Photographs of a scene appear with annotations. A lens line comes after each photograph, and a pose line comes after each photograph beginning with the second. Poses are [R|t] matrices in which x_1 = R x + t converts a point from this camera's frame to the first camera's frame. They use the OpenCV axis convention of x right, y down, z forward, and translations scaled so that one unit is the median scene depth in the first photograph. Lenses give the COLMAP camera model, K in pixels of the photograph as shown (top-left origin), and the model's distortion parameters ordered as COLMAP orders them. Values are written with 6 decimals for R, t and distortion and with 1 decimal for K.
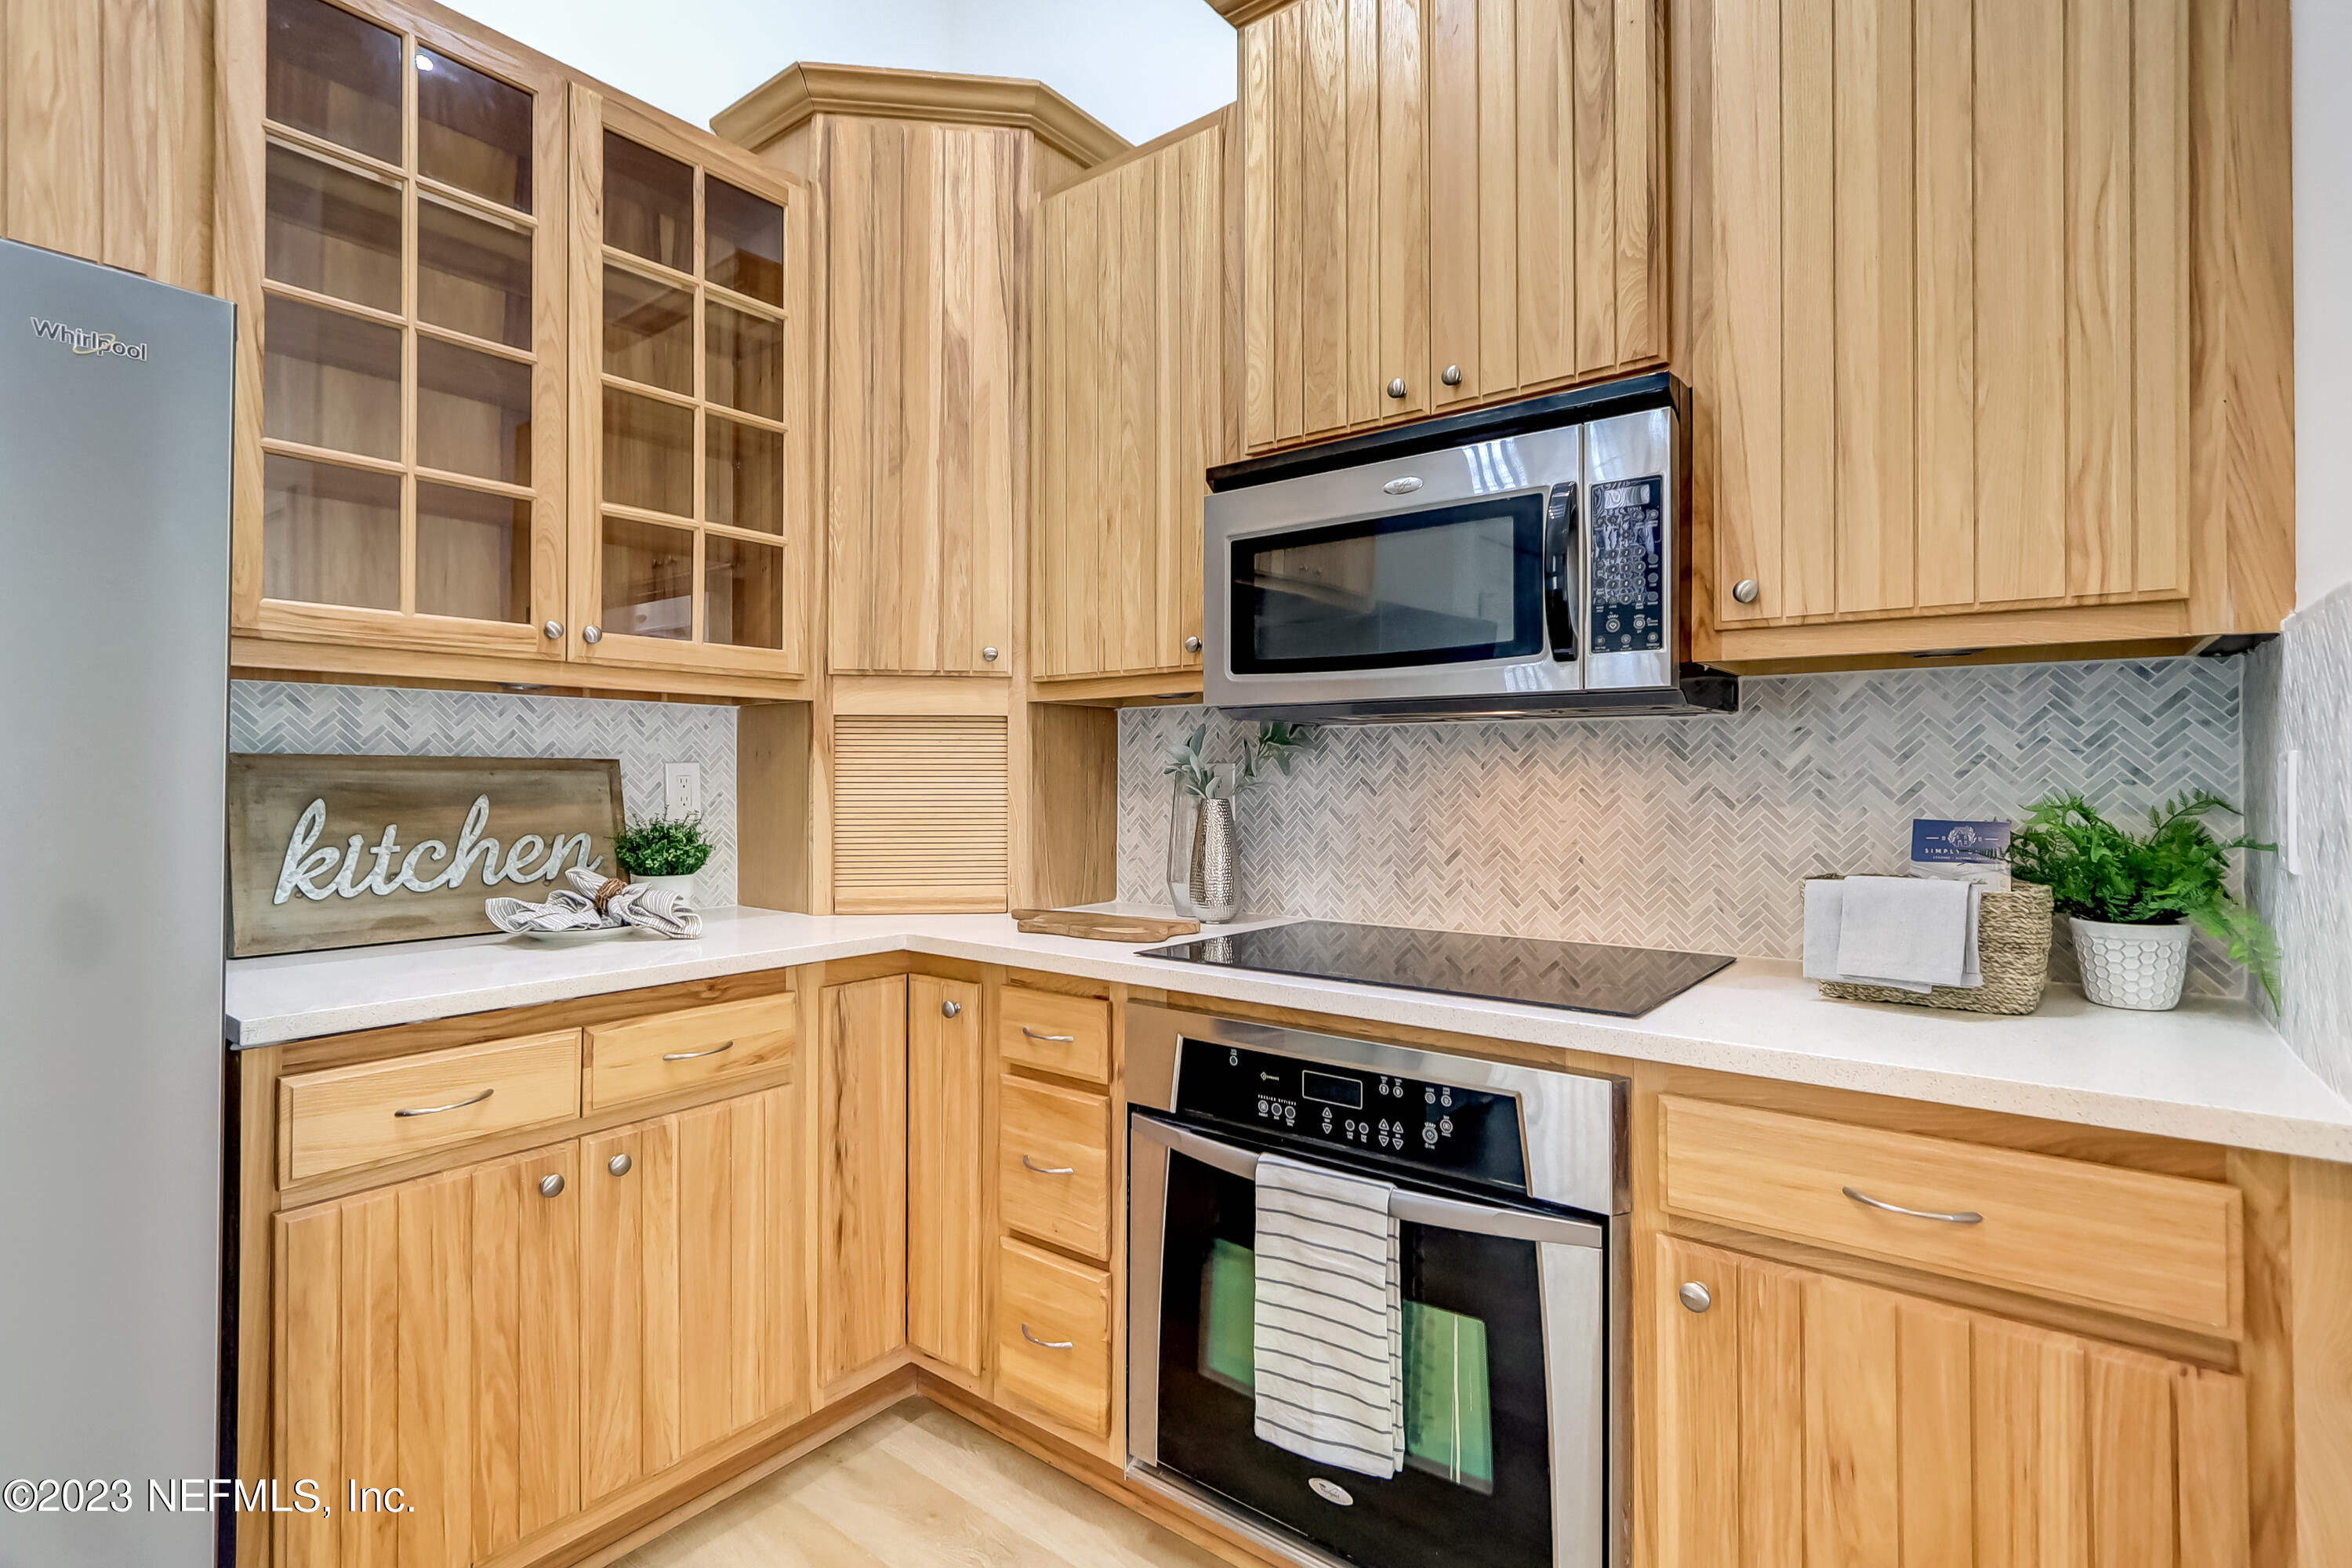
lens RADIAL K [[1100.5, 0, 1173.2], [0, 1100.5, 763.7], [0, 0, 1]] dist [-0.001519, 0.000453]
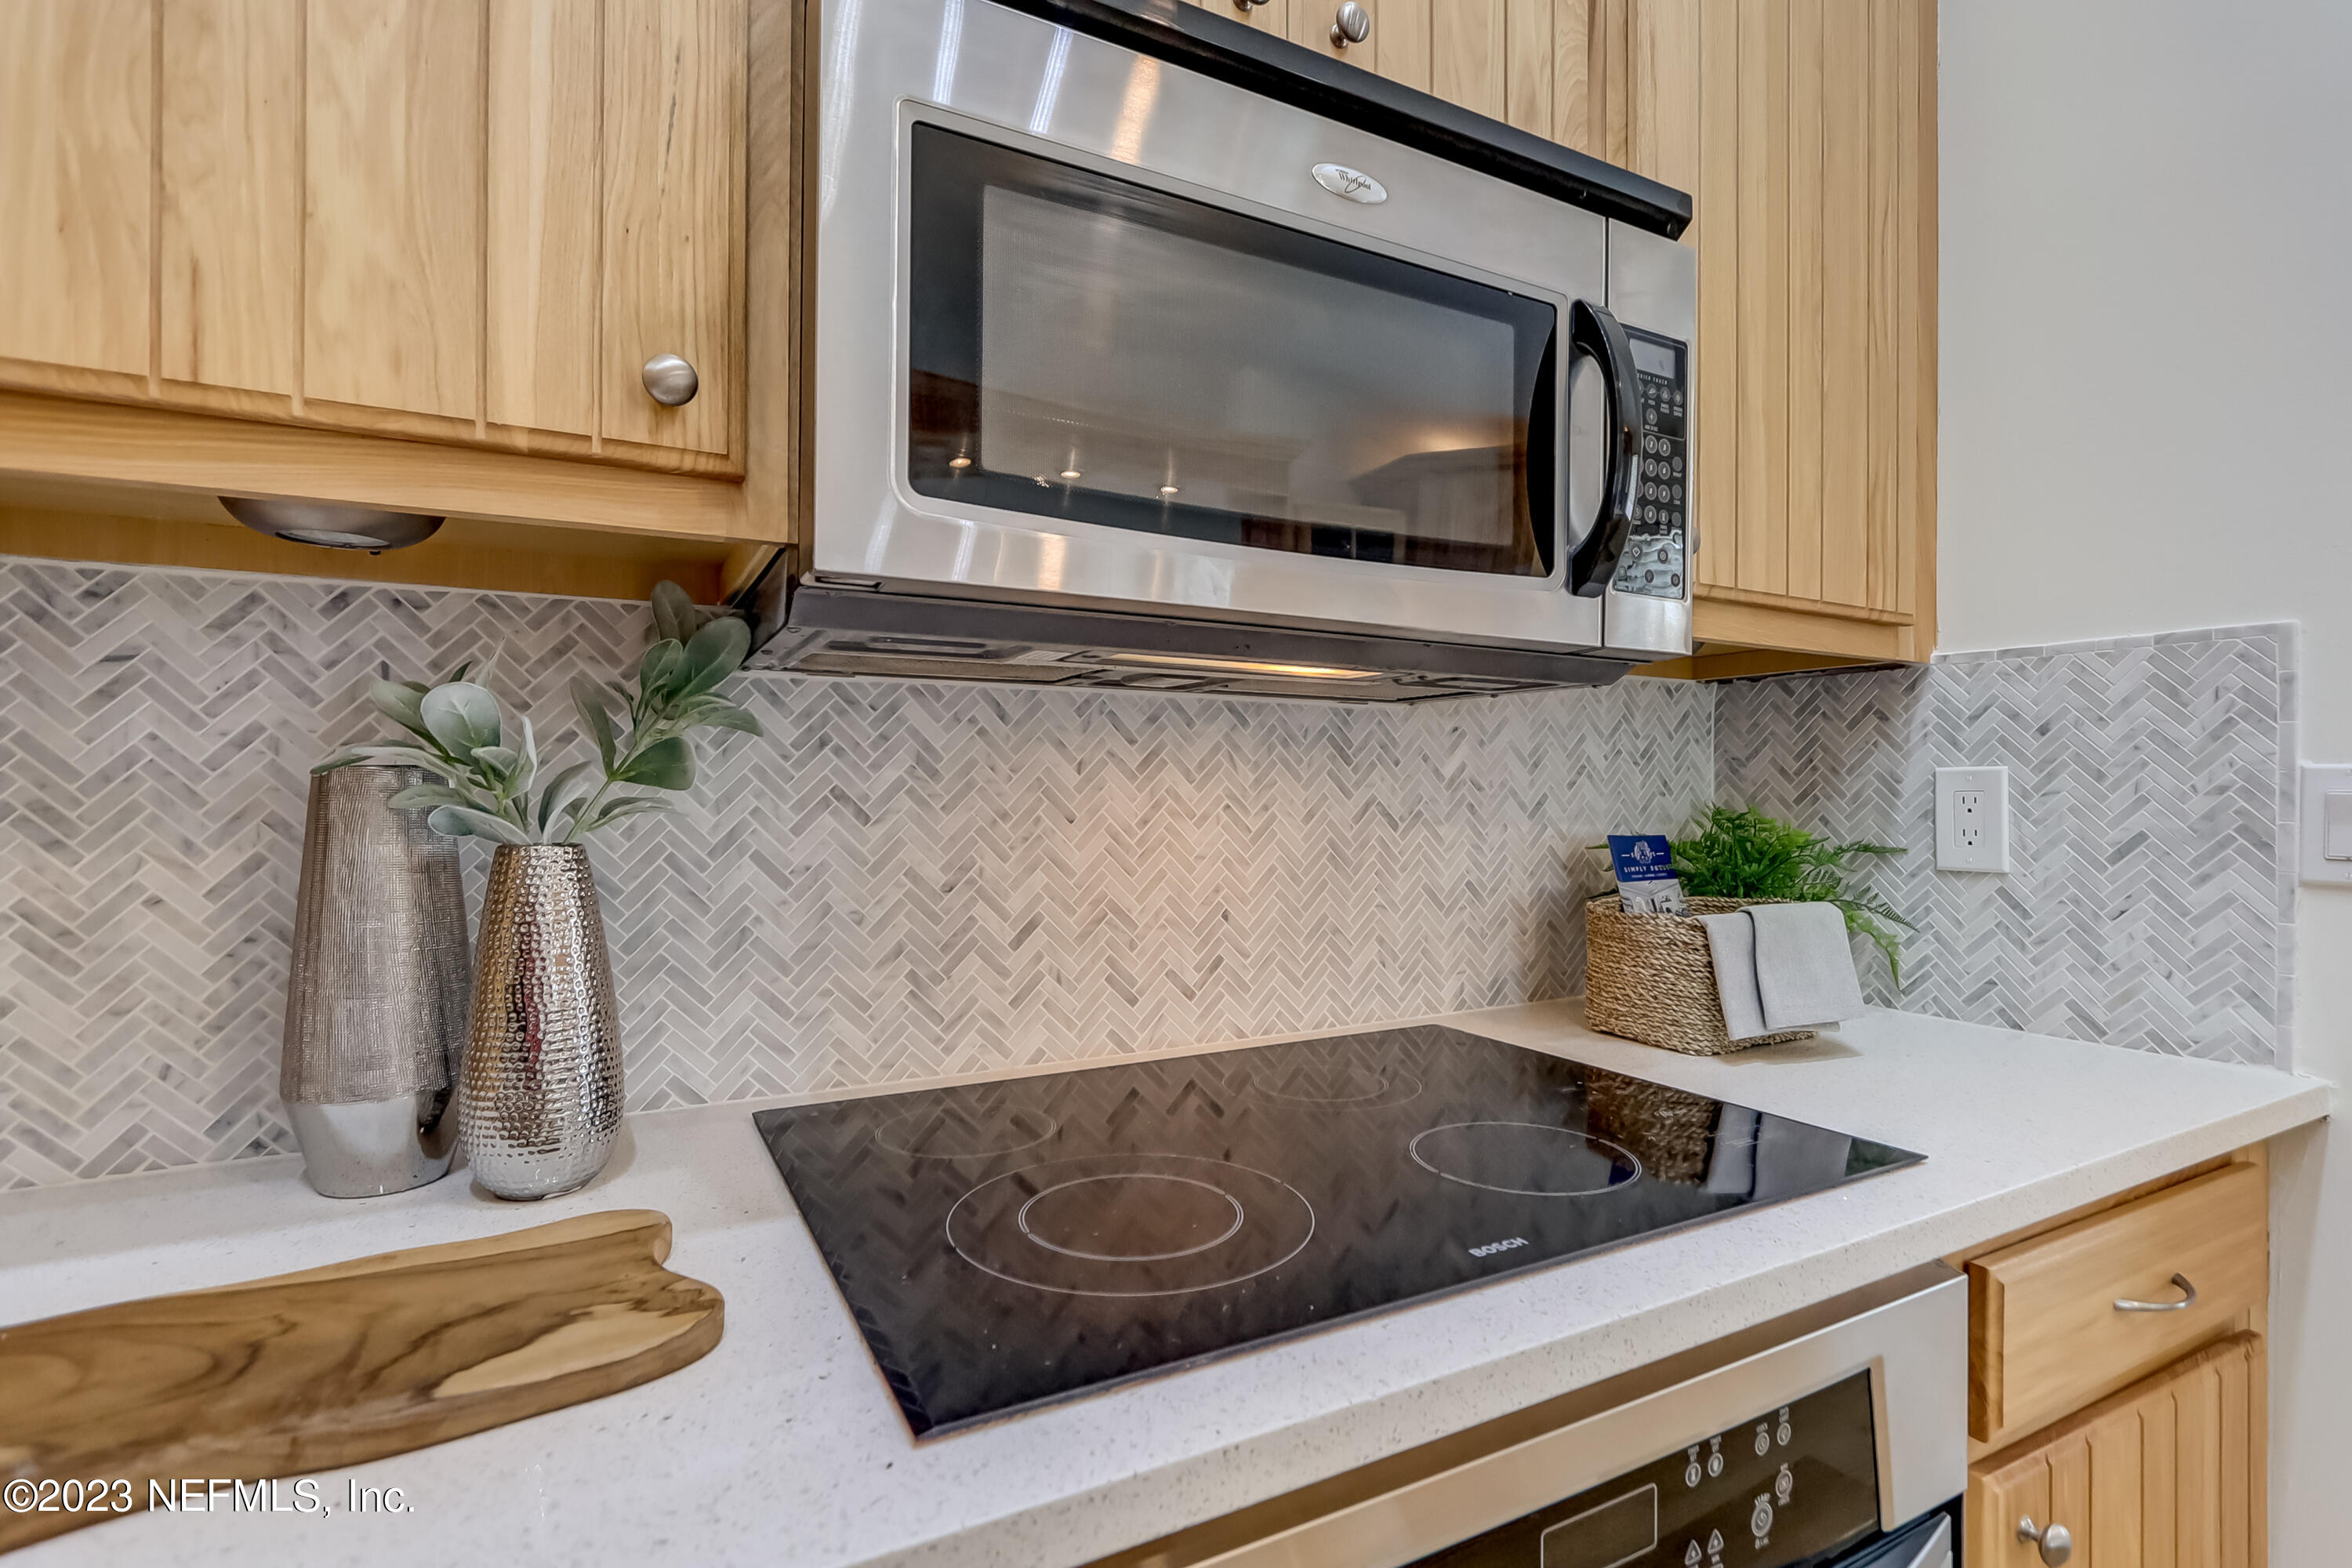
lens RADIAL K [[1099.7, 0, 1162.7], [0, 1099.7, 790.2], [0, 0, 1]] dist [-0.011039, 0.000930]
pose [[0.413580, 0.001100, 0.910467, -0.242490], [-0.013533, 0.999896, 0.004939, 0.011636], [-0.910367, -0.014364, 0.413552, 0.800697]]
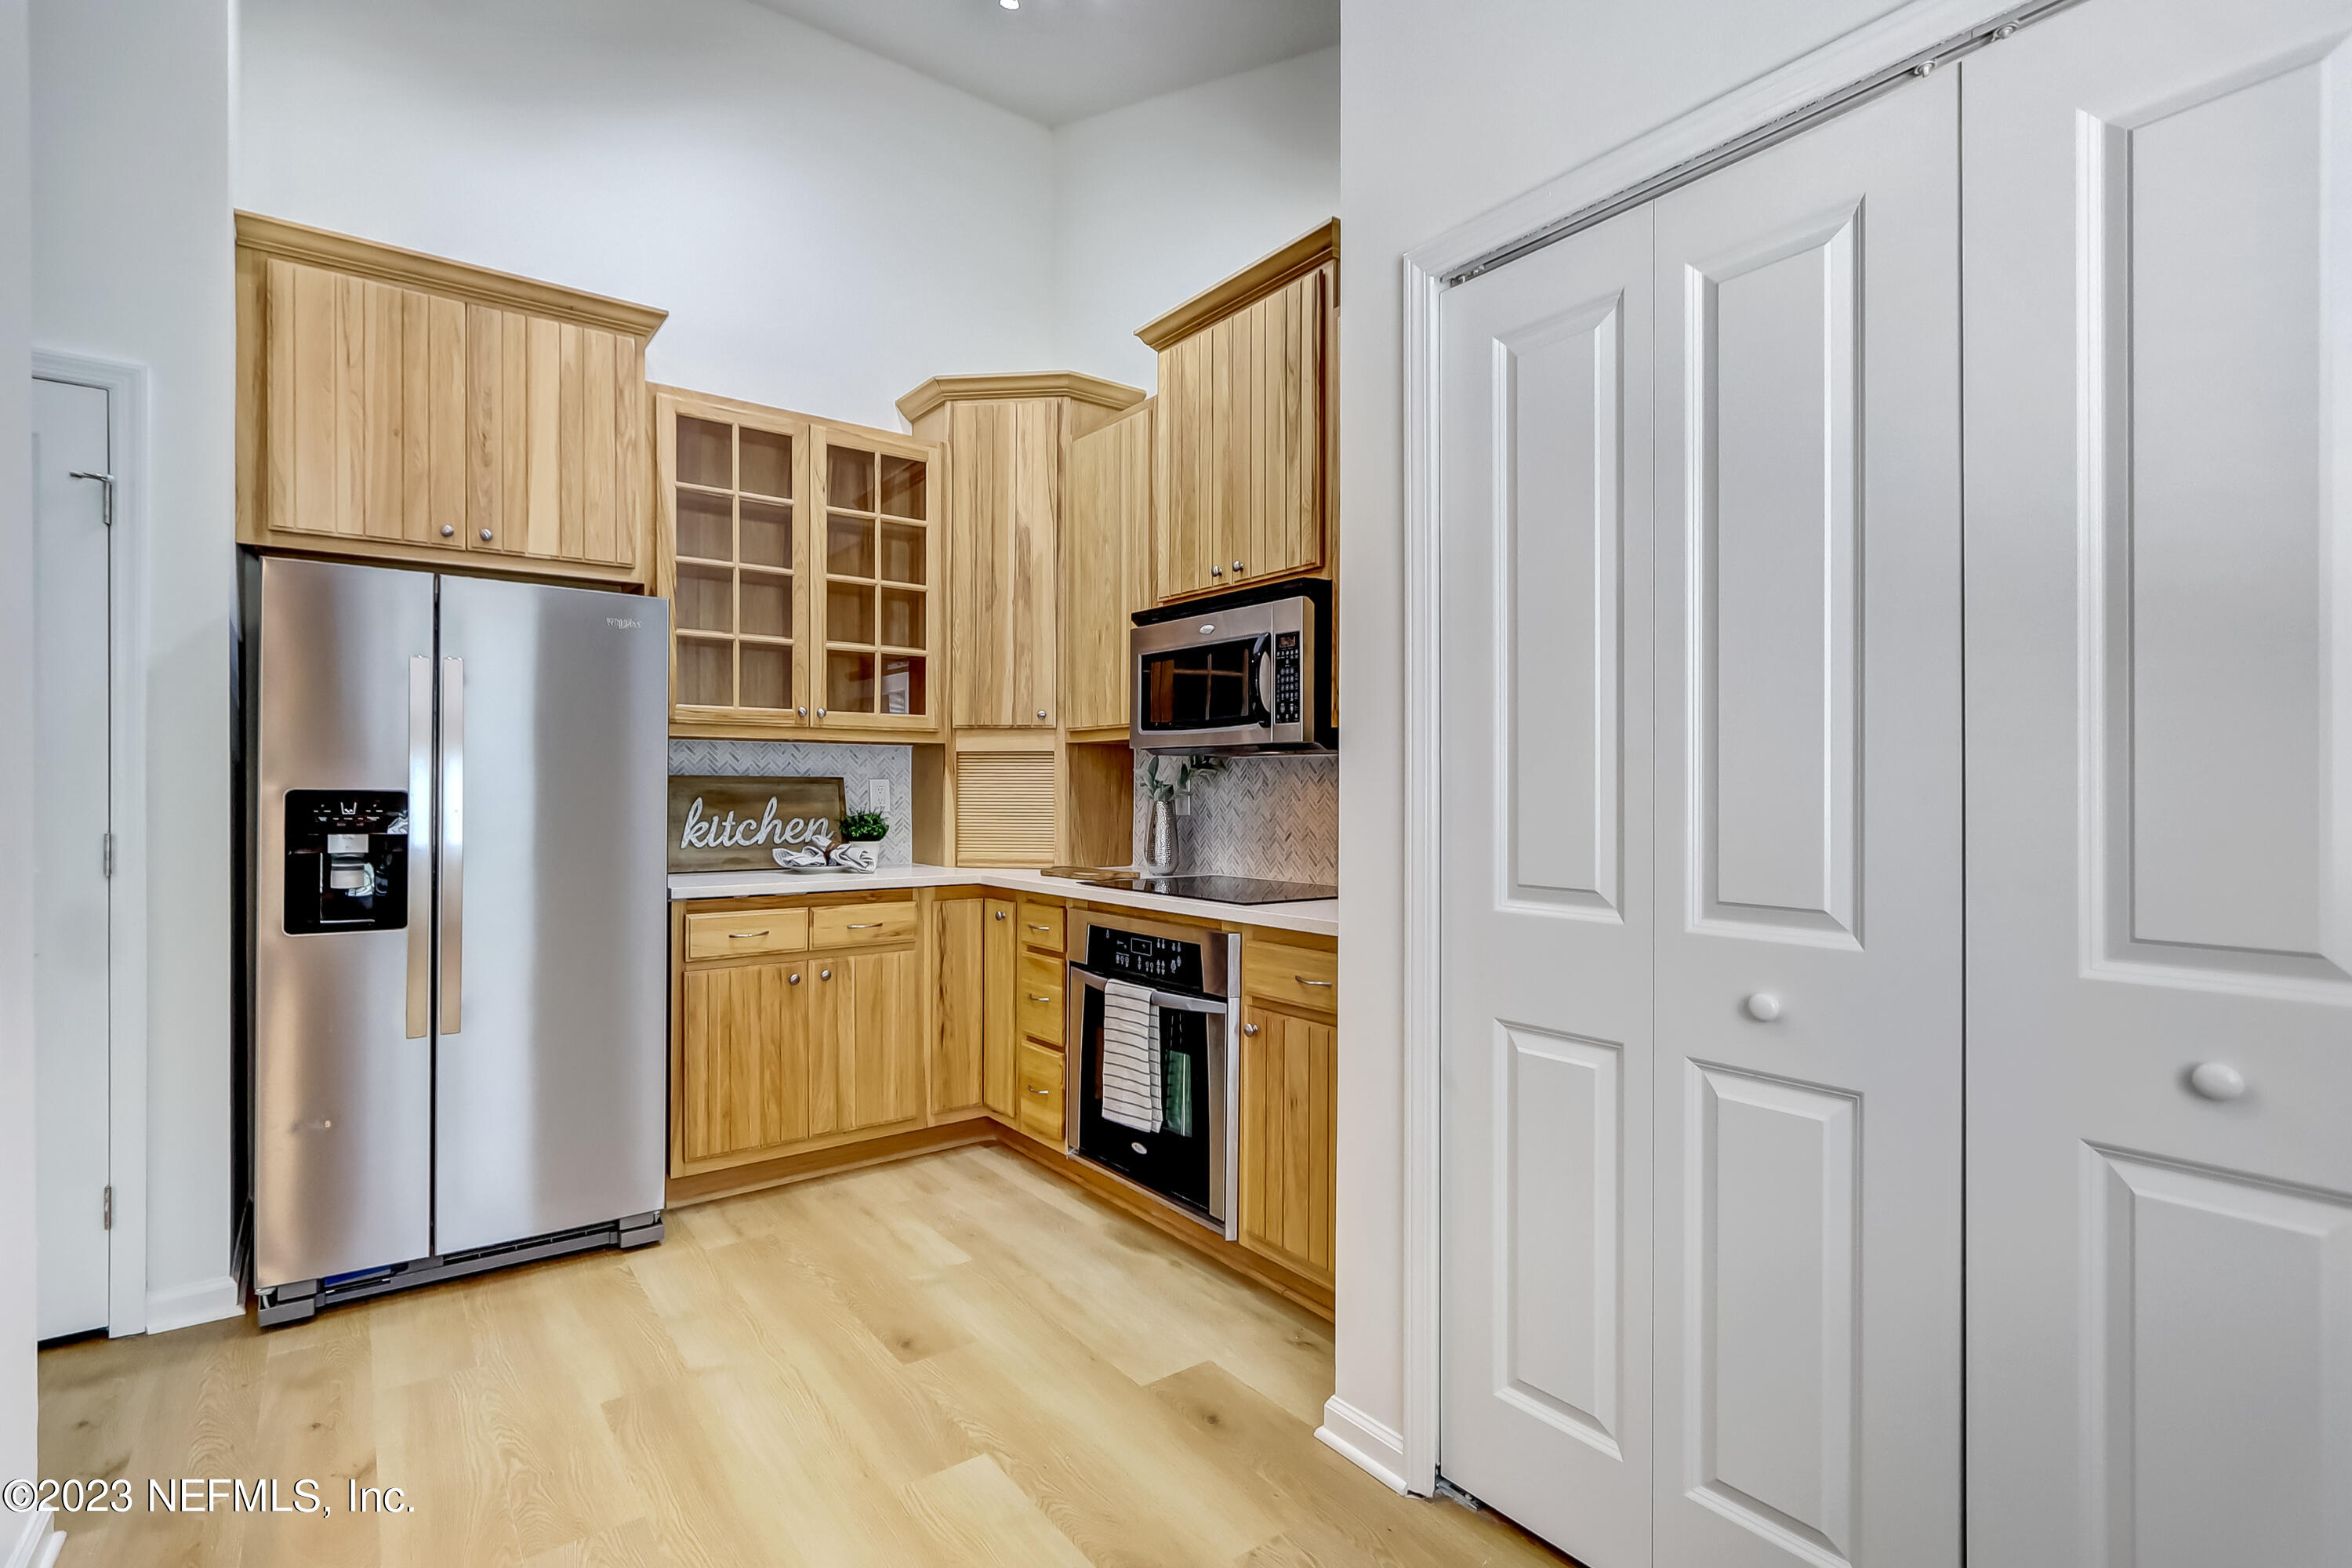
lens RADIAL K [[1092.4, 0, 1174.2], [0, 1092.4, 789.3], [0, 0, 1]] dist [0.001123, 0.001059]
pose [[0.967945, 0.003436, -0.251138, 0.562914], [-0.000169, 0.999915, 0.013030, -0.009526], [0.251161, -0.012570, 0.967864, -0.713507]]
